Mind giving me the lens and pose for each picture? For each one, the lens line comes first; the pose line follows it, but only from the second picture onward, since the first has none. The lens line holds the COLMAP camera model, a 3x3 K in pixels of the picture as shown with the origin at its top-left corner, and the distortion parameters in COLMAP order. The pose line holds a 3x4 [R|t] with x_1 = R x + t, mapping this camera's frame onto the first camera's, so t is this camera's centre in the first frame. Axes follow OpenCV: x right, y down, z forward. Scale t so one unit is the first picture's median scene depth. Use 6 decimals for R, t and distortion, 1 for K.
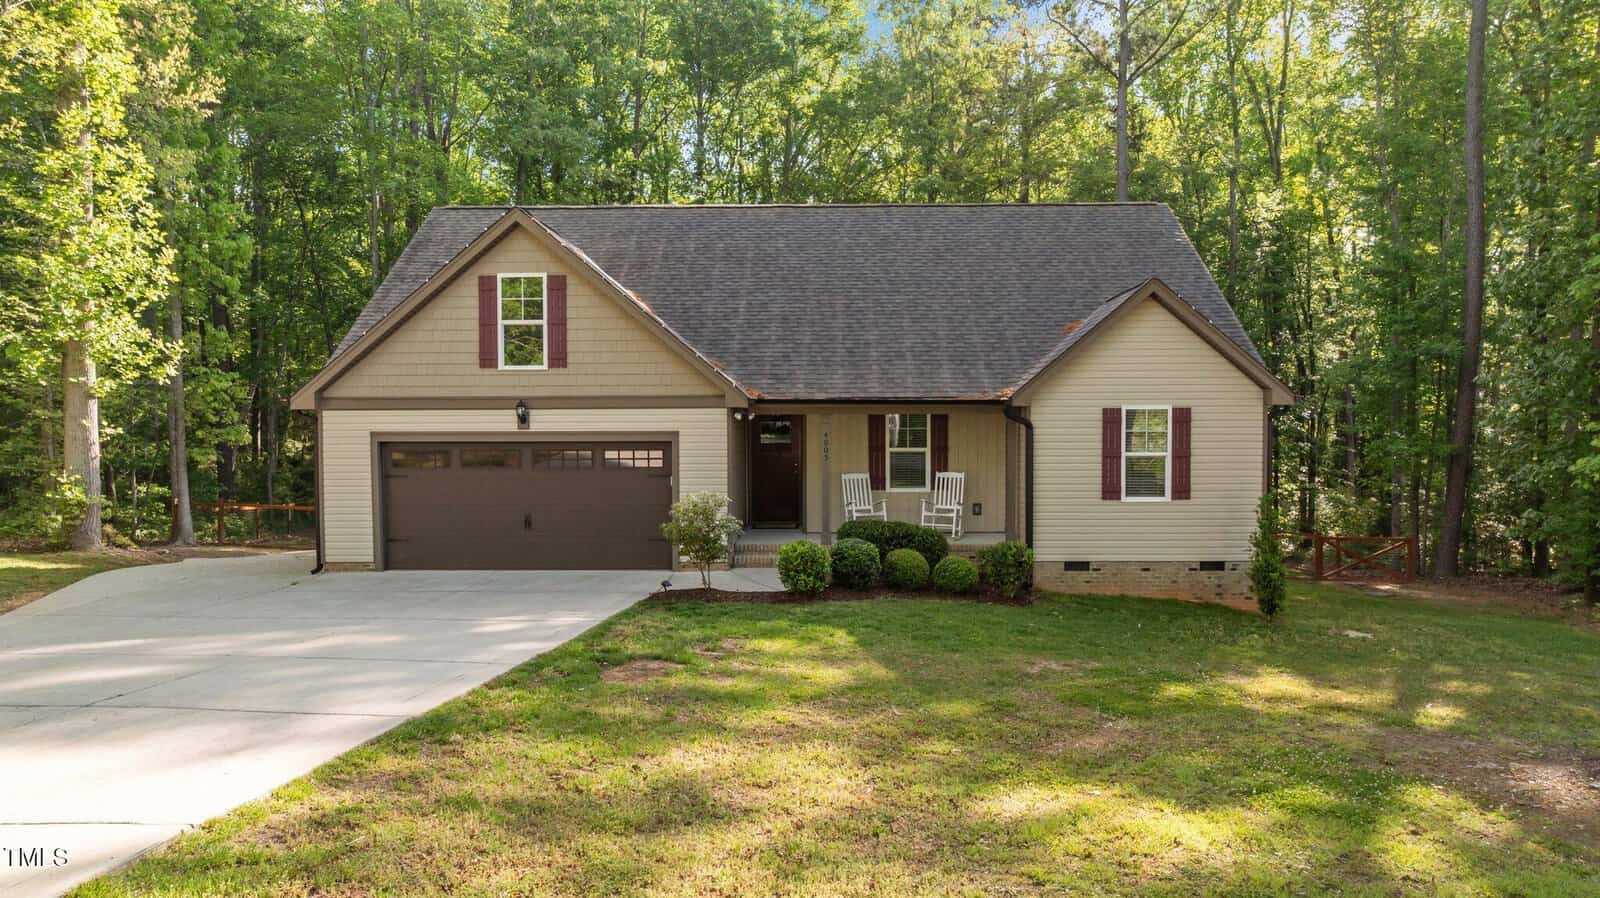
lens RADIAL K [[1139.9, 0, 803.1], [0, 1139.9, 447.2], [0, 0, 1]] dist [-0.033602, 0.045285]
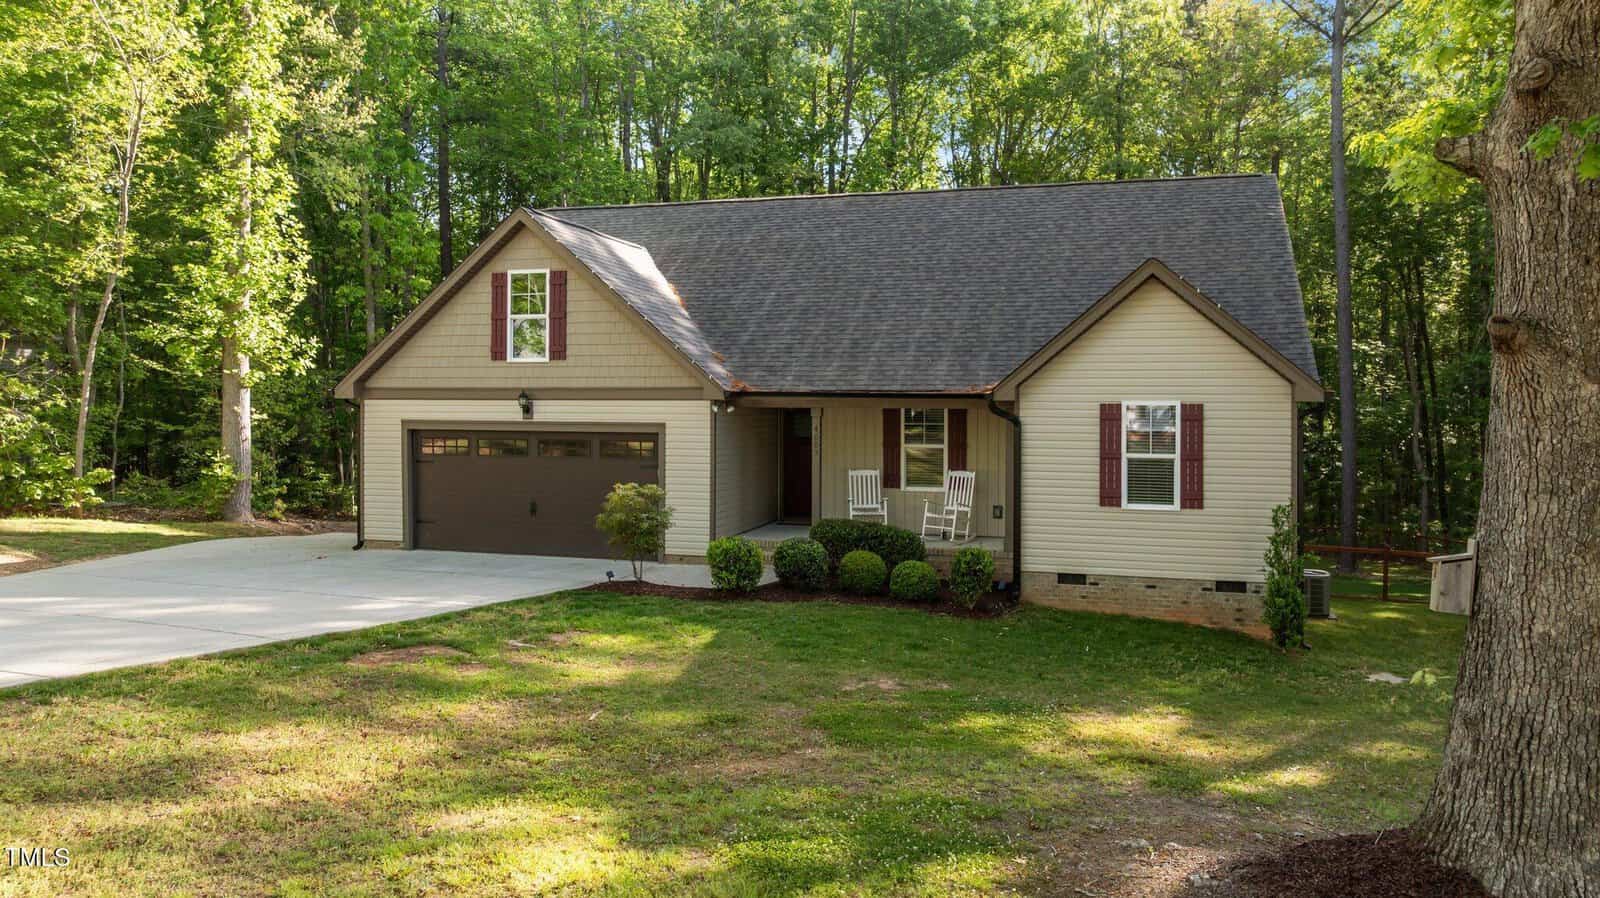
lens RADIAL K [[1151.1, 0, 803.8], [0, 1151.1, 399.1], [0, 0, 1]] dist [-0.019604, 0.000037]
pose [[0.959702, 0.007502, -0.280919, 0.291714], [-0.017987, 0.999234, -0.034765, -0.002152], [0.280443, 0.038417, 0.959102, 0.062835]]
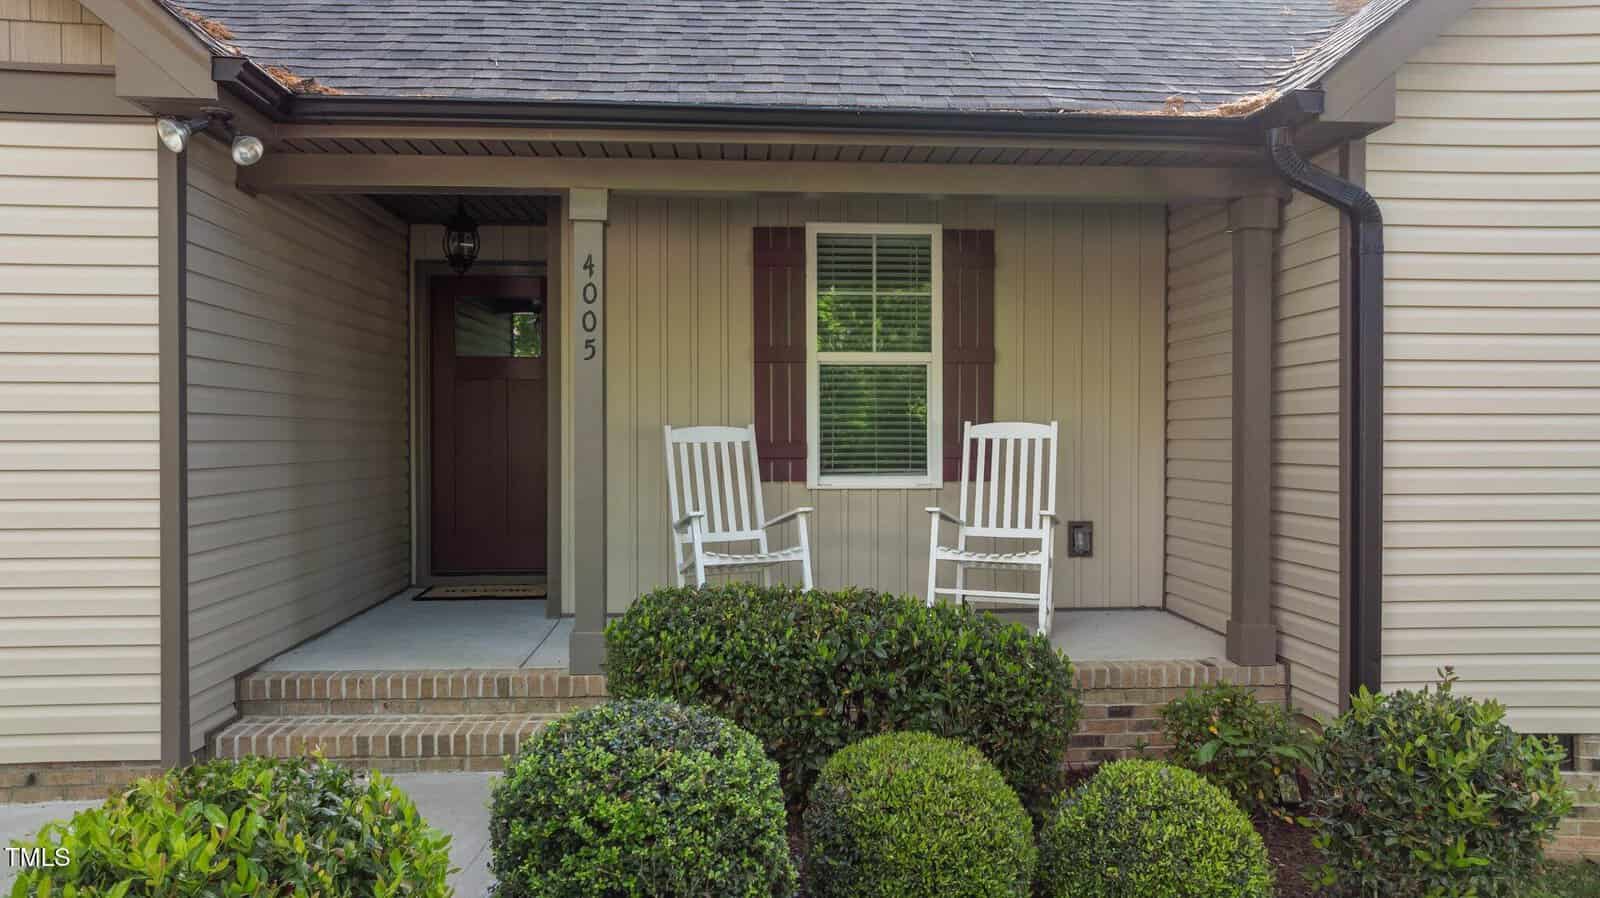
lens RADIAL K [[1139.9, 0, 803.1], [0, 1139.9, 447.2], [0, 0, 1]] dist [-0.033602, 0.045285]
pose [[0.996825, 0.002152, 0.079598, 0.050679], [0.000111, 0.999596, -0.028410, 0.040985], [-0.079627, 0.028328, 0.996422, 0.749770]]
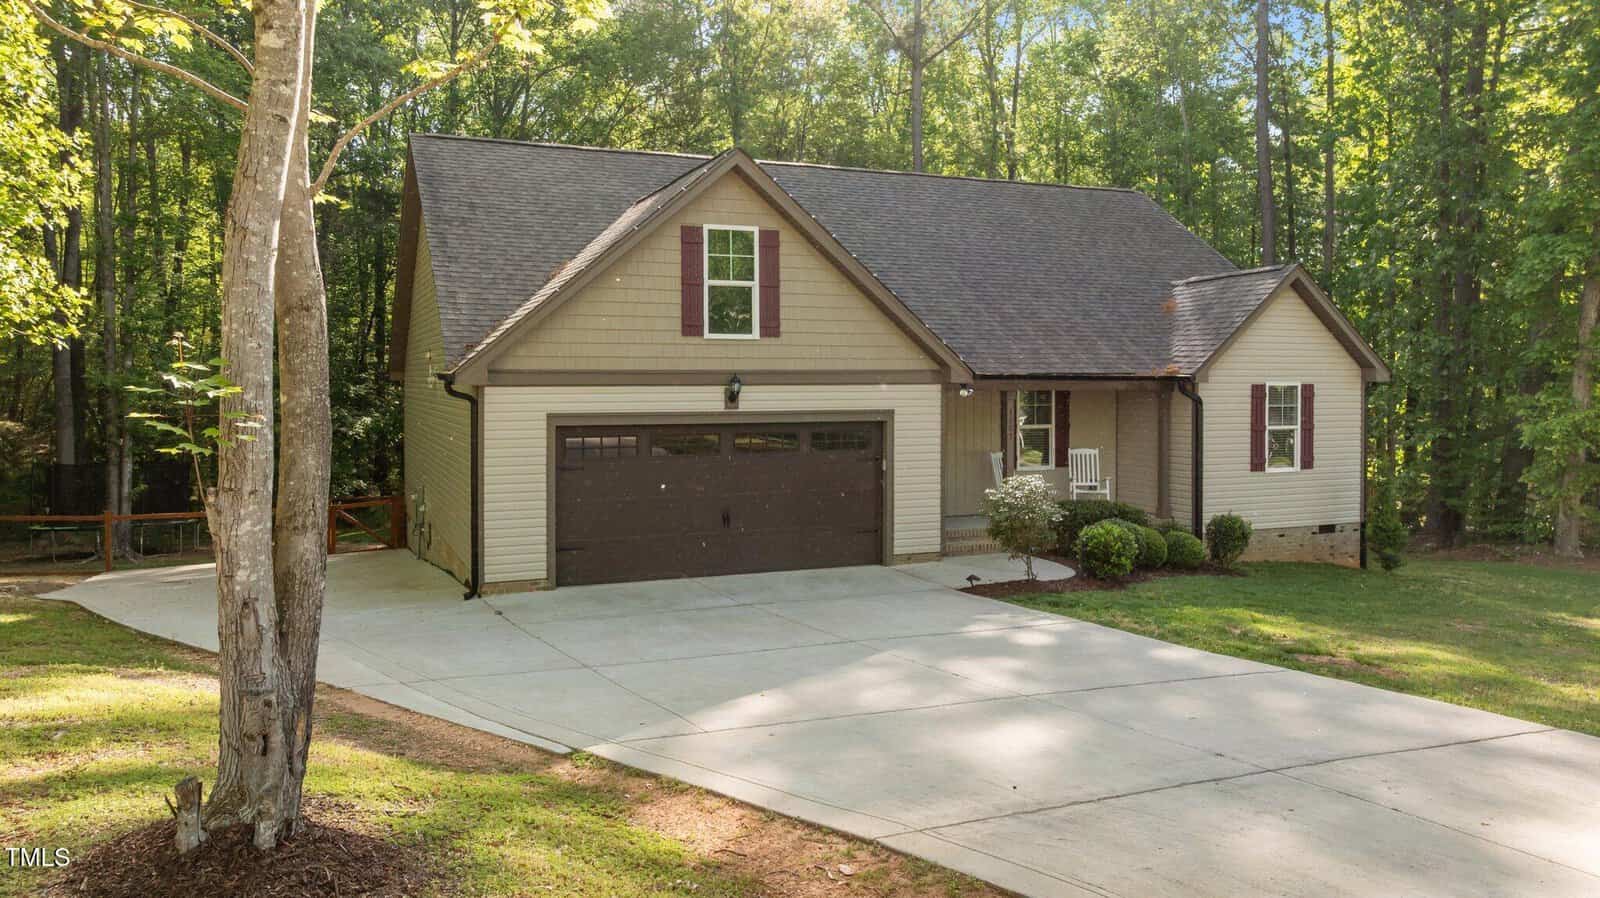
lens RADIAL K [[1151.1, 0, 803.8], [0, 1151.1, 399.1], [0, 0, 1]] dist [-0.019604, 0.000037]
pose [[0.913483, -0.004864, 0.406849, -0.546476], [0.013349, 0.999748, -0.018021, -0.007042], [-0.406659, 0.021893, 0.913318, 0.194715]]
